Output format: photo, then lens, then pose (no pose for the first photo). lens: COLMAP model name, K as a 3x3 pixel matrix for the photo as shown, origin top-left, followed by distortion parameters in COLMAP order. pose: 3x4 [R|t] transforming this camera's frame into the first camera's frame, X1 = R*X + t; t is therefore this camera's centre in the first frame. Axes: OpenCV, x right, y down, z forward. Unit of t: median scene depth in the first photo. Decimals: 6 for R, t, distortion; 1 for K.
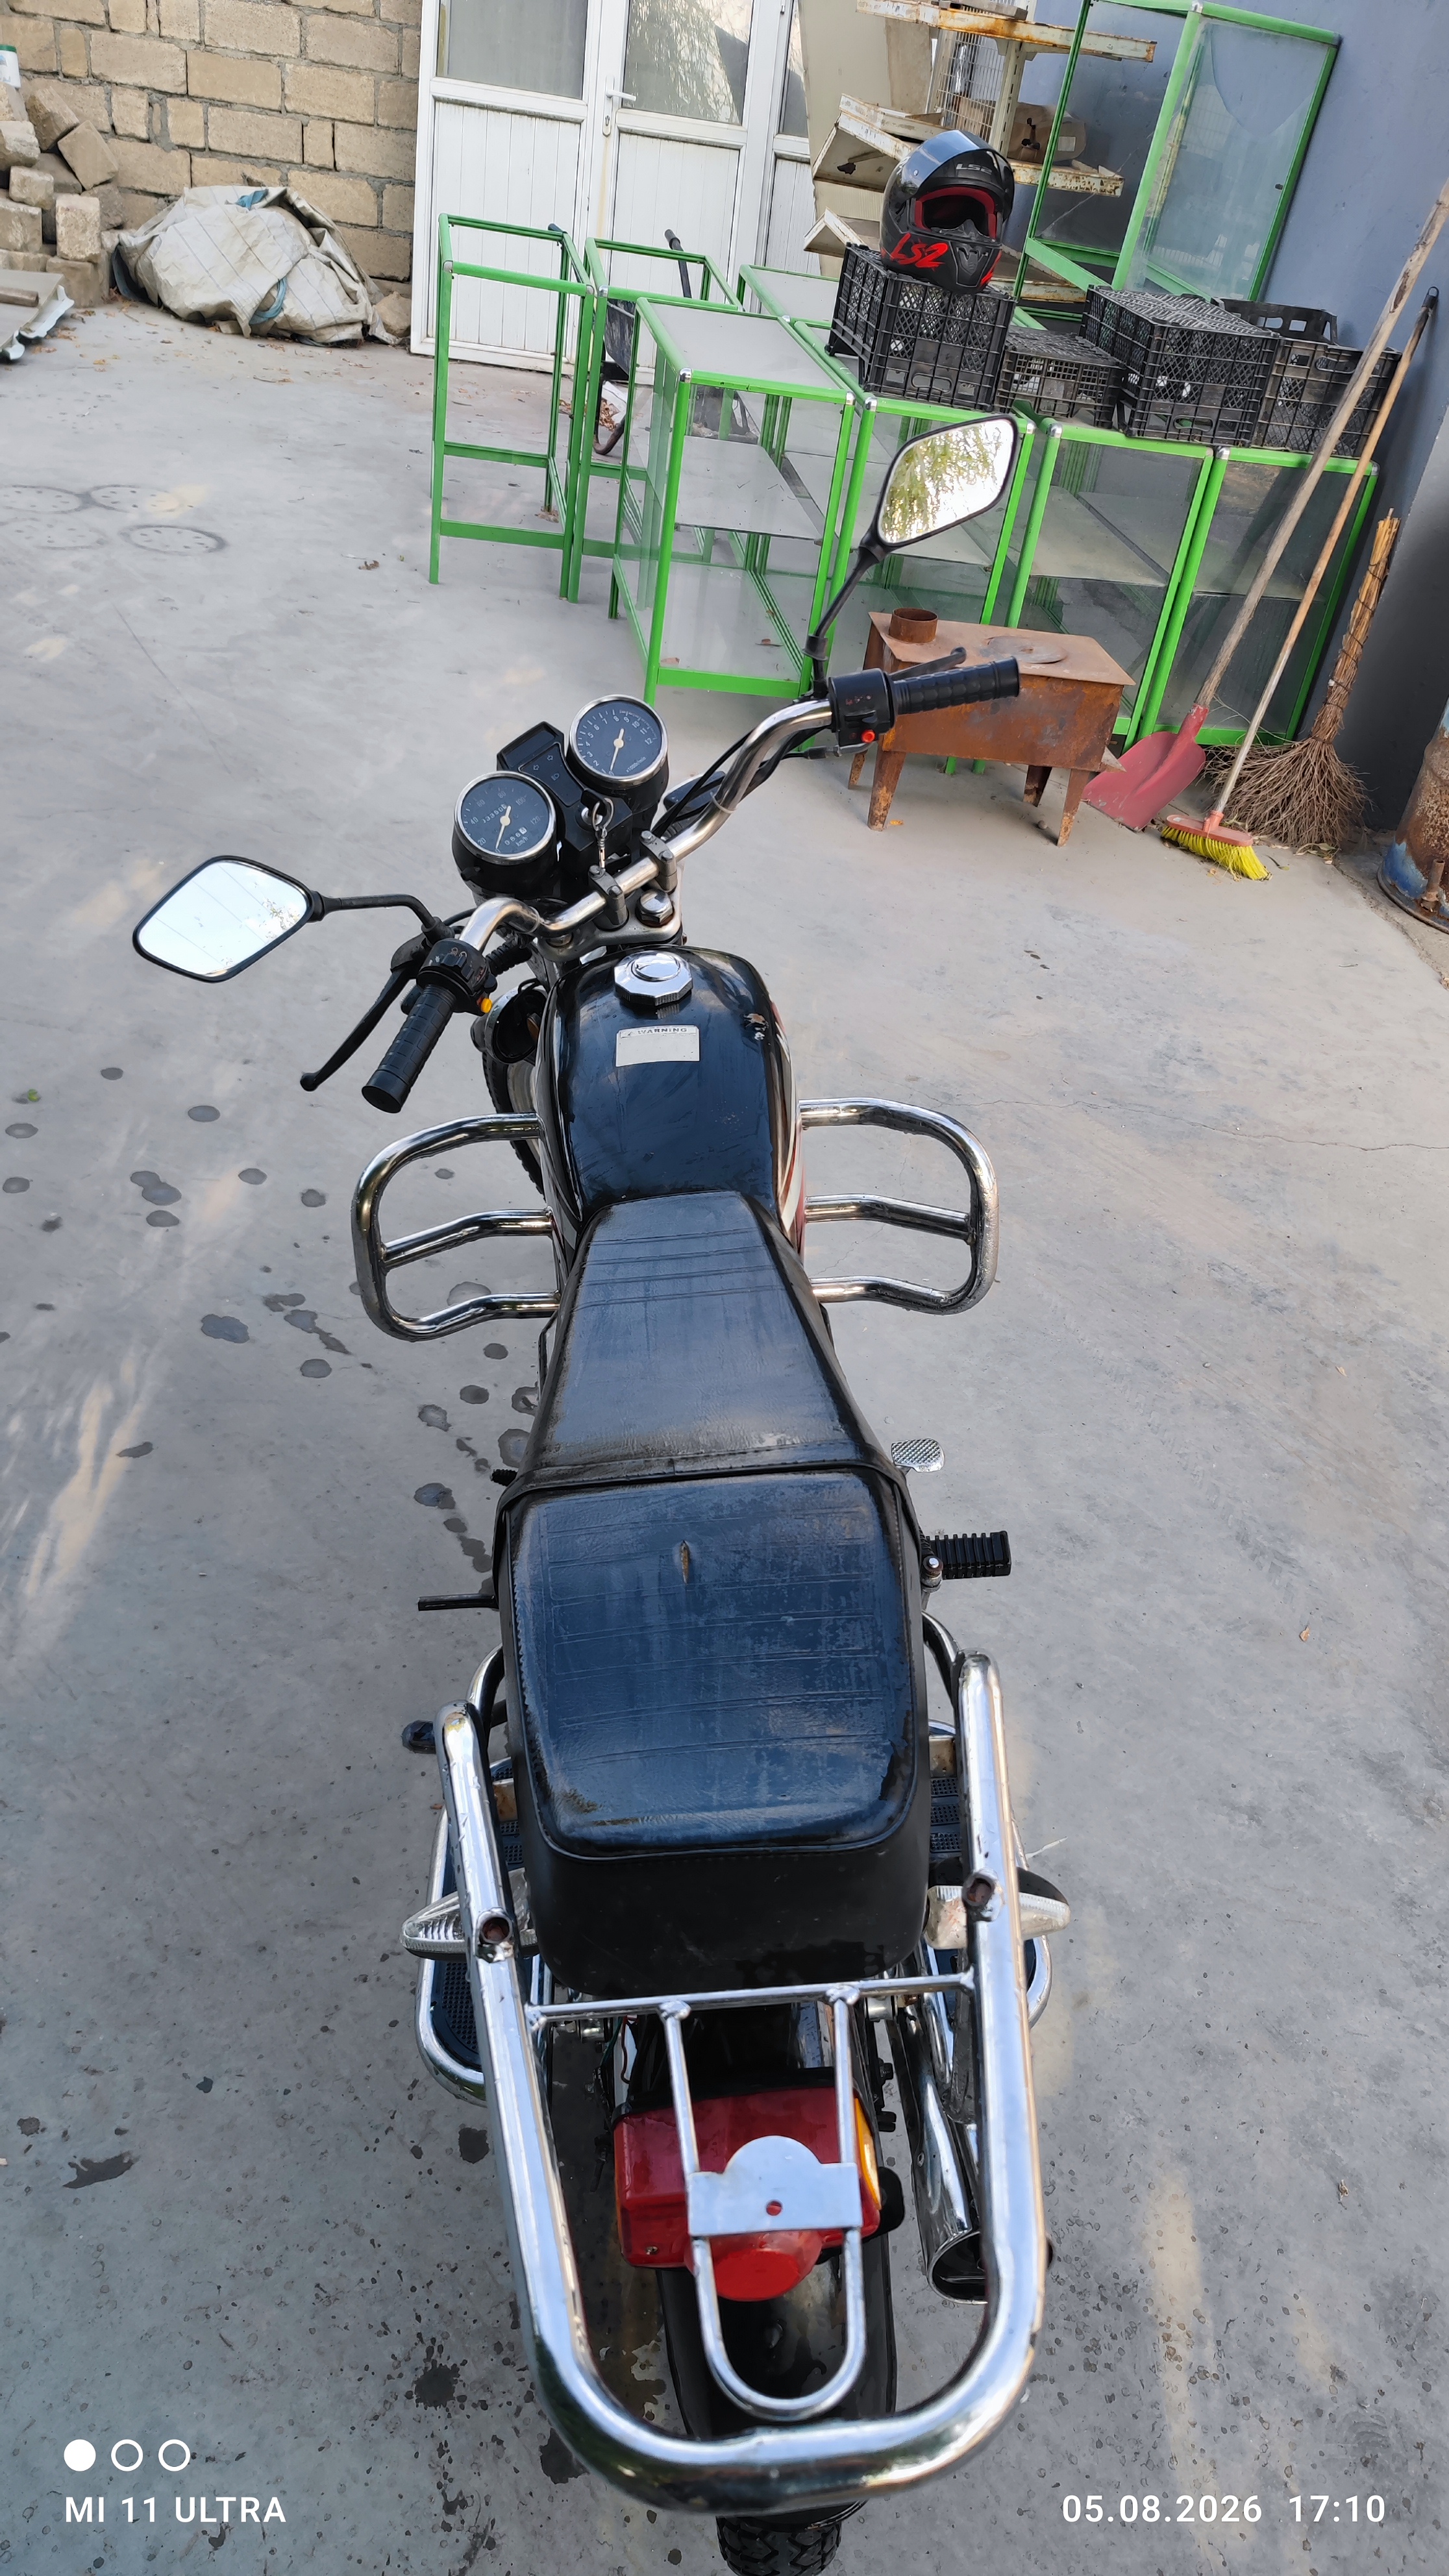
lens RADIAL K [[1696.7, 0, 723.8], [0, 1696.7, 1342.1], [0, 0, 1]] dist [0.080935, -0.063559]
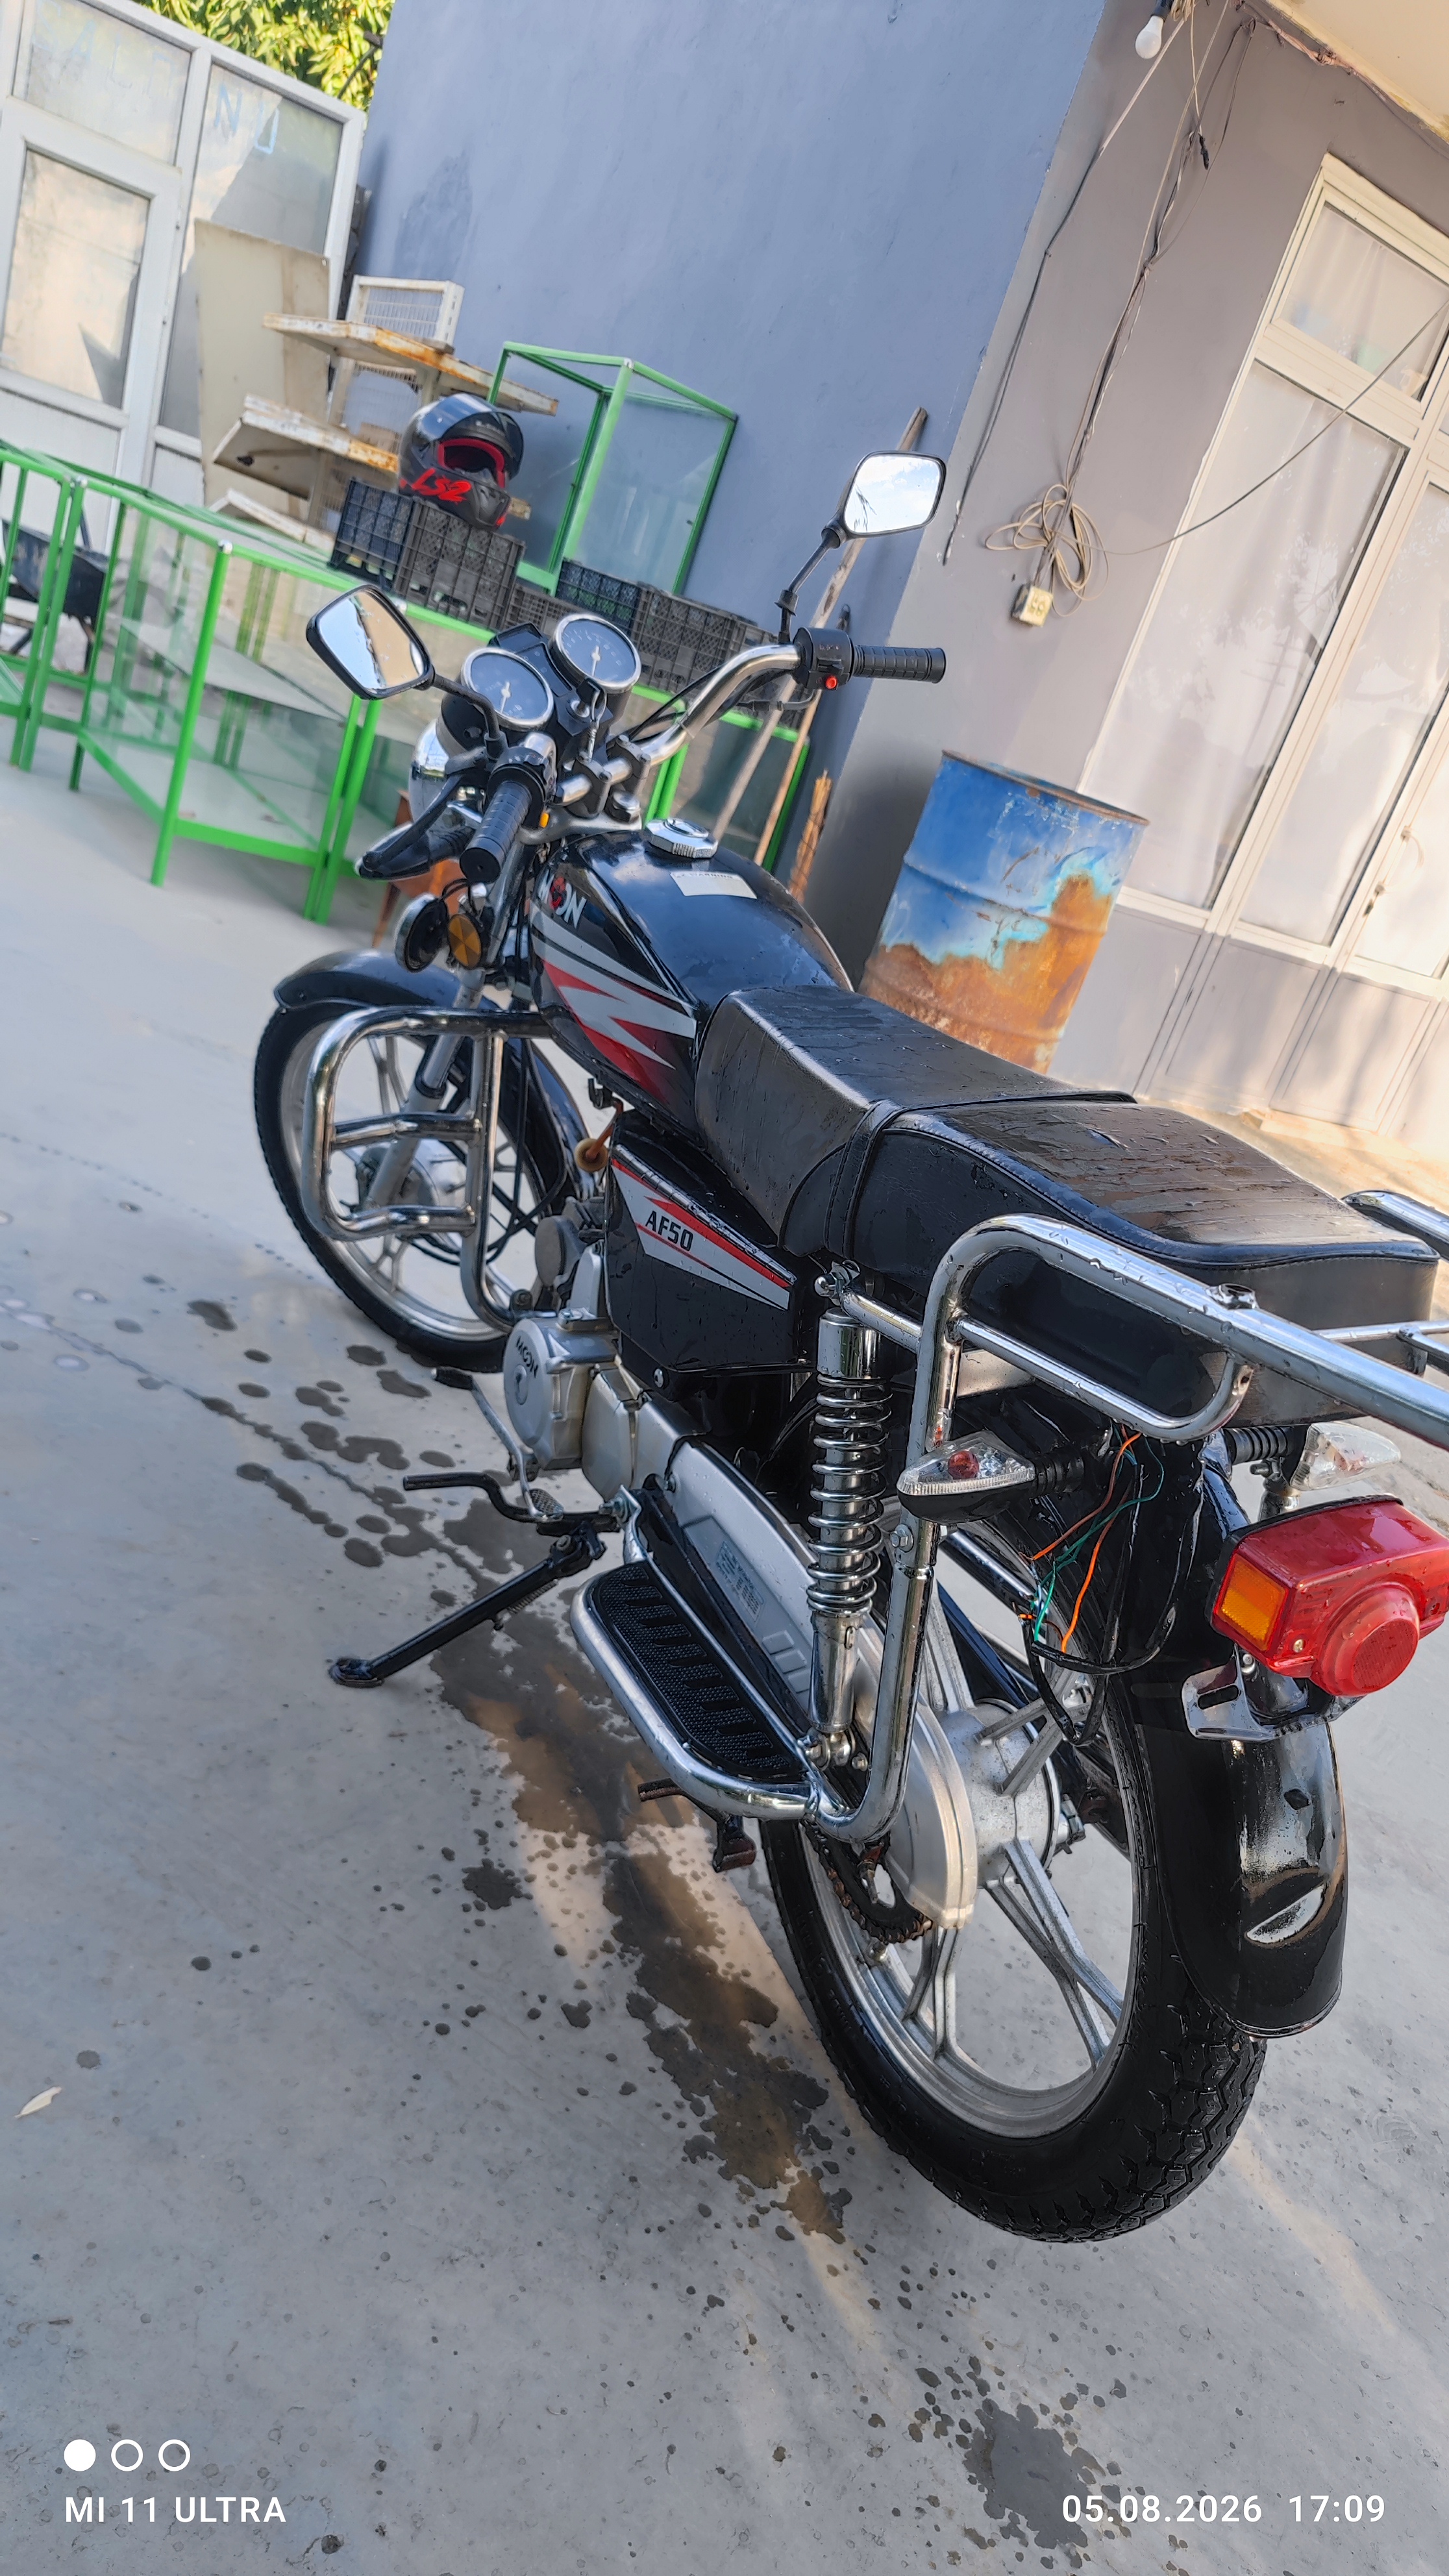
lens RADIAL K [[1696.7, 0, 723.8], [0, 1696.7, 1342.1], [0, 0, 1]] dist [0.080935, -0.063559]
pose [[0.912835, -0.001064, 0.408327, -0.173818], [0.074678, 0.983566, -0.164383, 0.104916], [-0.401442, 0.180548, 0.897913, 0.034419]]
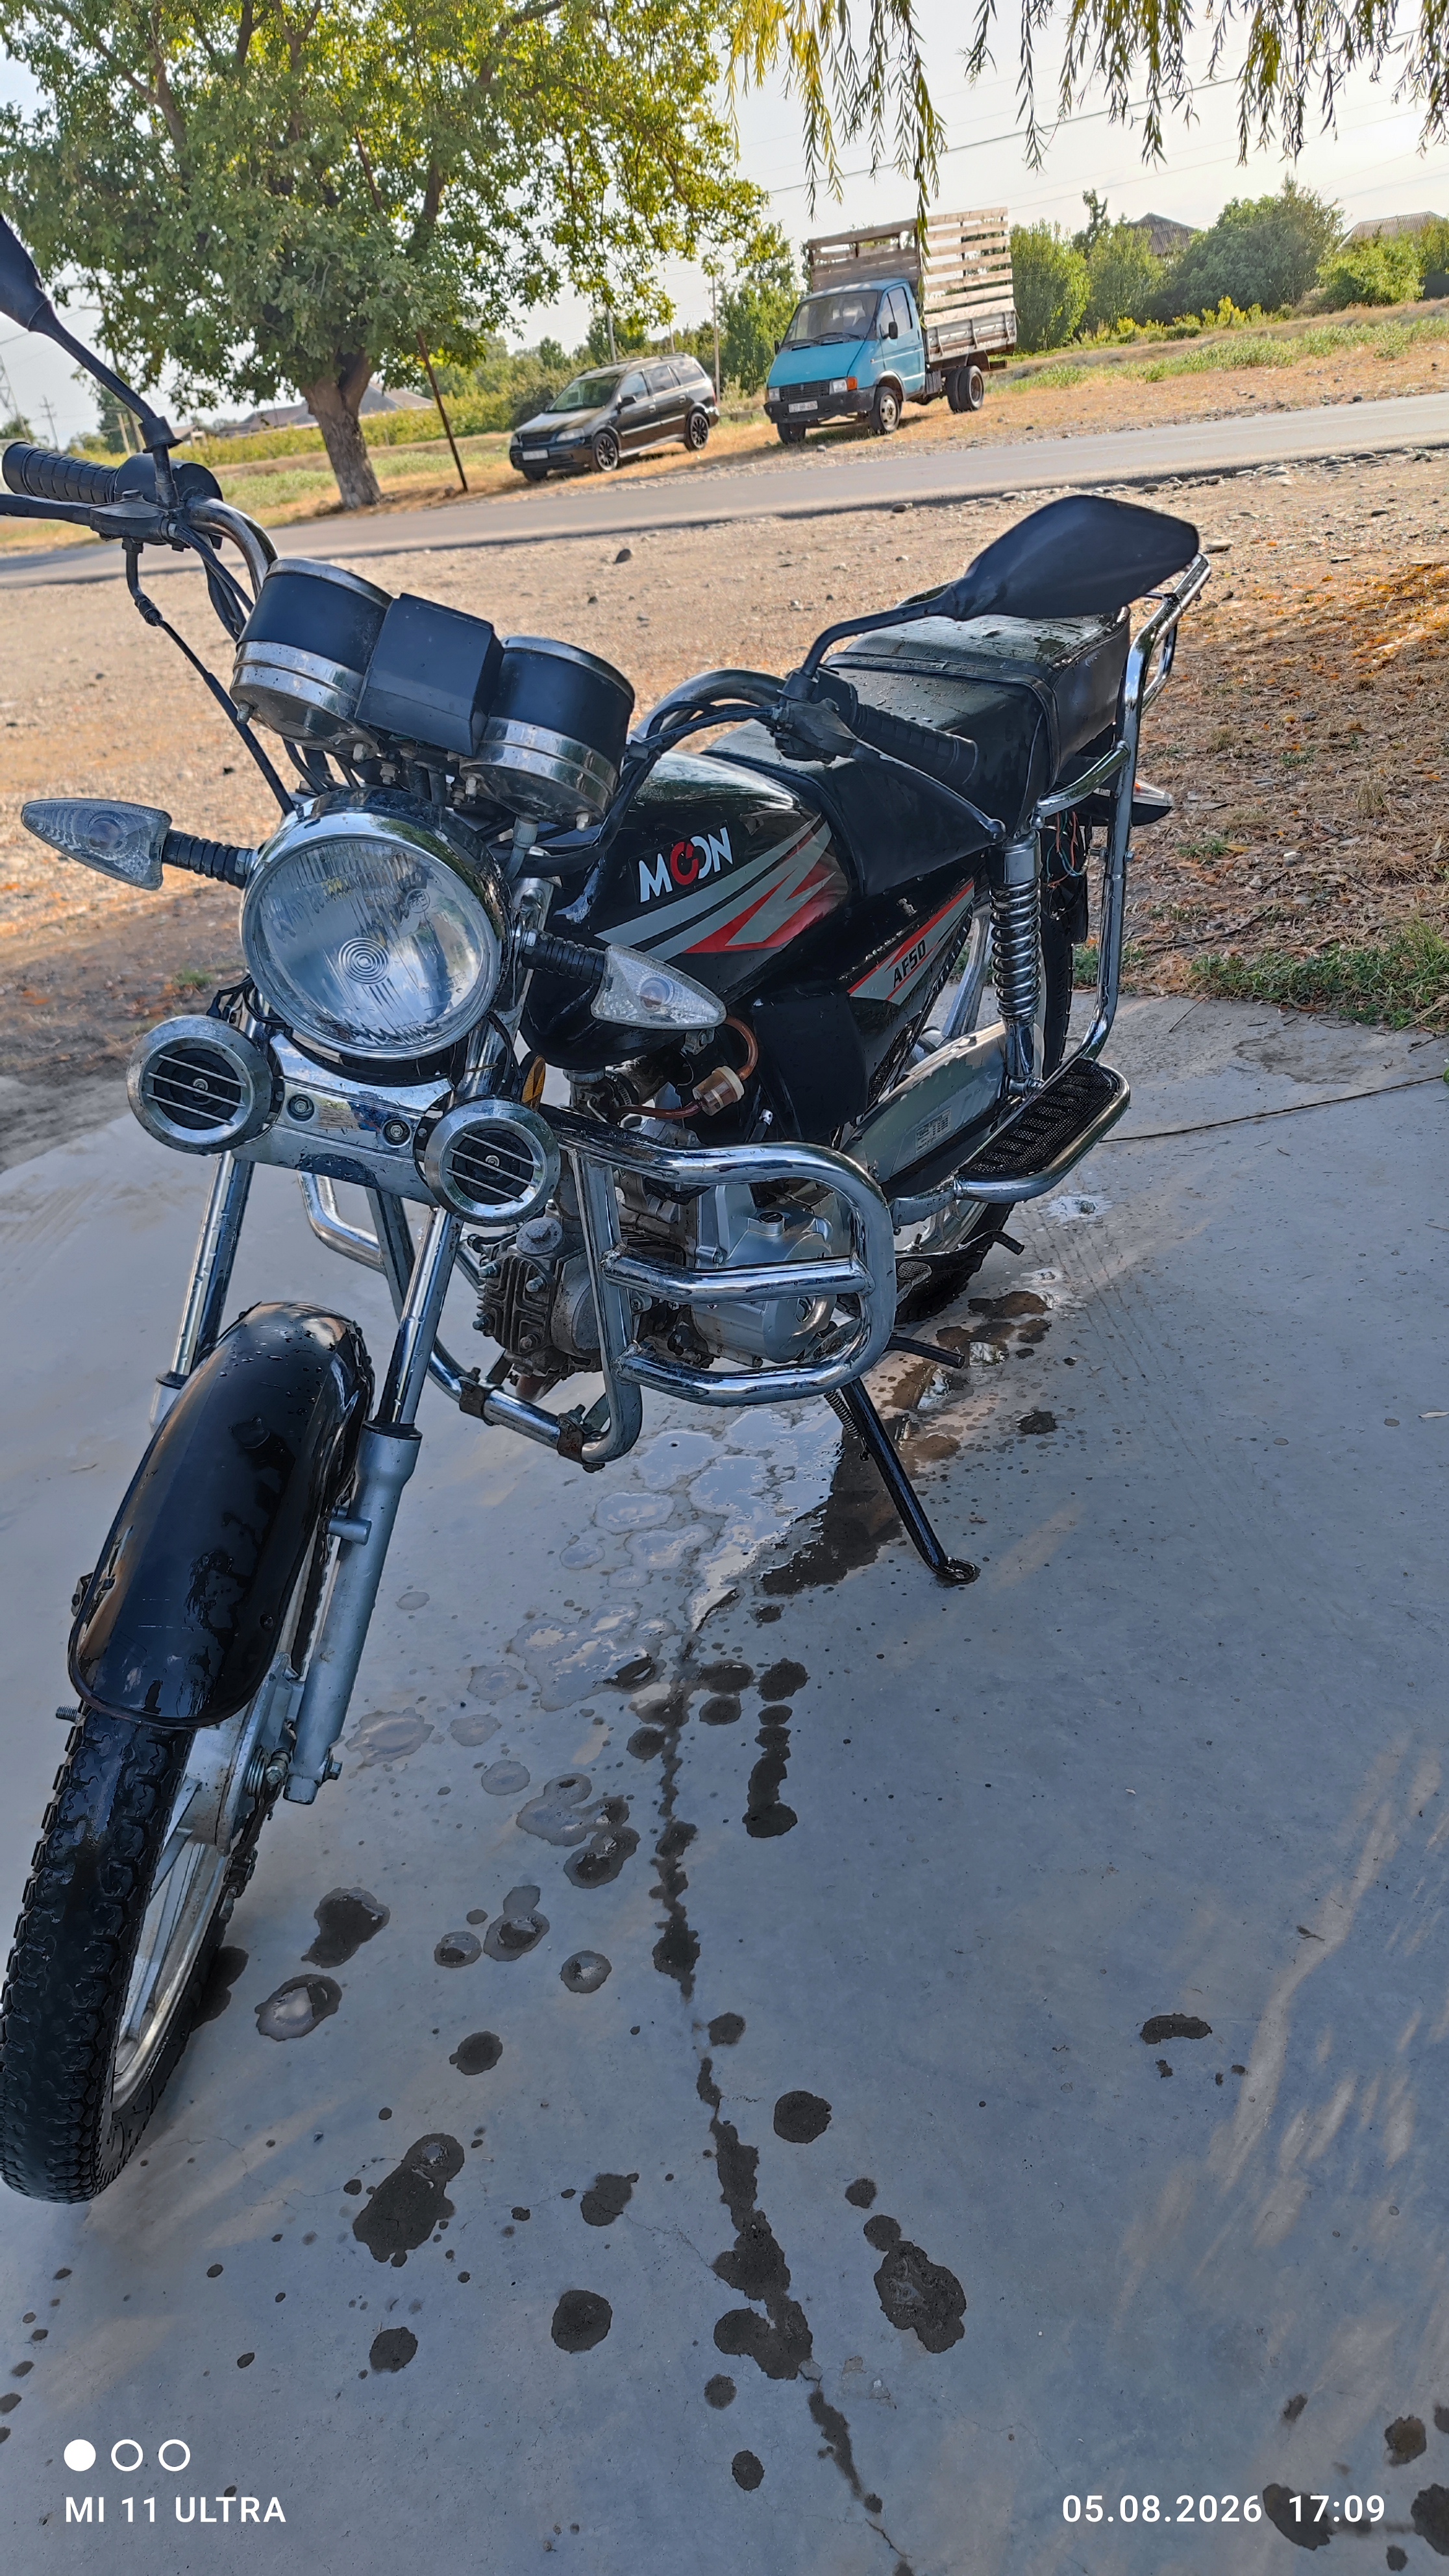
lens RADIAL K [[1696.7, 0, 723.8], [0, 1696.7, 1342.1], [0, 0, 1]] dist [0.080935, -0.063559]
pose [[-0.794226, -0.324101, 0.513968, -0.242368], [0.370941, 0.411333, 0.832591, -0.303468], [-0.481256, 0.851917, -0.206469, 0.545136]]
